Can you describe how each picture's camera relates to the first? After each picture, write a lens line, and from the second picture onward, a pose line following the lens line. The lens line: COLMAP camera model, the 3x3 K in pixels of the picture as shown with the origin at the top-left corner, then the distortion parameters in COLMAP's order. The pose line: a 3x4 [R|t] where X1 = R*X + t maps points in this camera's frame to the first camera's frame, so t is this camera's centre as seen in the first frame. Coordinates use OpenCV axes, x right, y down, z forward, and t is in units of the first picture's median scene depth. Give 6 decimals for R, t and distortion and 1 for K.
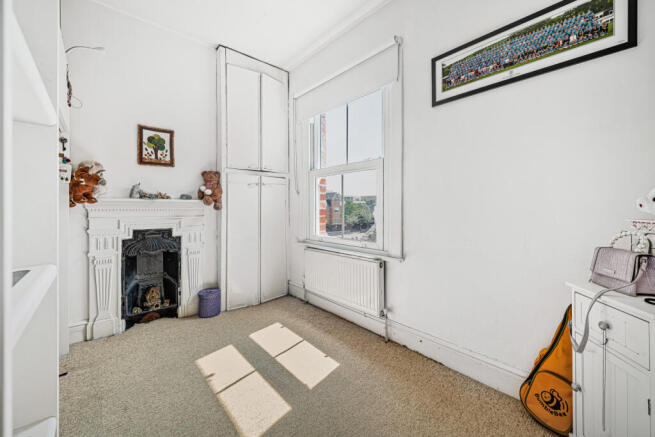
lens RADIAL K [[258.5, 0, 328.4], [0, 258.5, 210.5], [0, 0, 1]] dist [-0.000100, -0.000018]
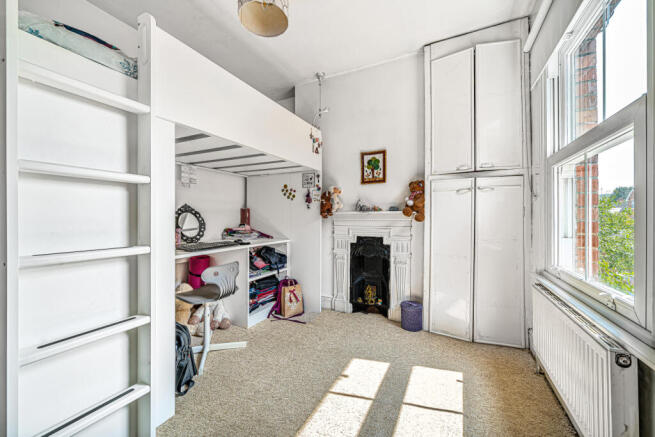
lens RADIAL K [[257.6, 0, 327.5], [0, 257.6, 218.5], [0, 0, 1]] dist [-0.000819, -0.000108]
pose [[0.378654, 0.001747, -0.925536, 0.345488], [-0.007965, 0.999967, -0.001371, -0.008868], [0.925504, 0.007891, 0.378656, 0.356402]]
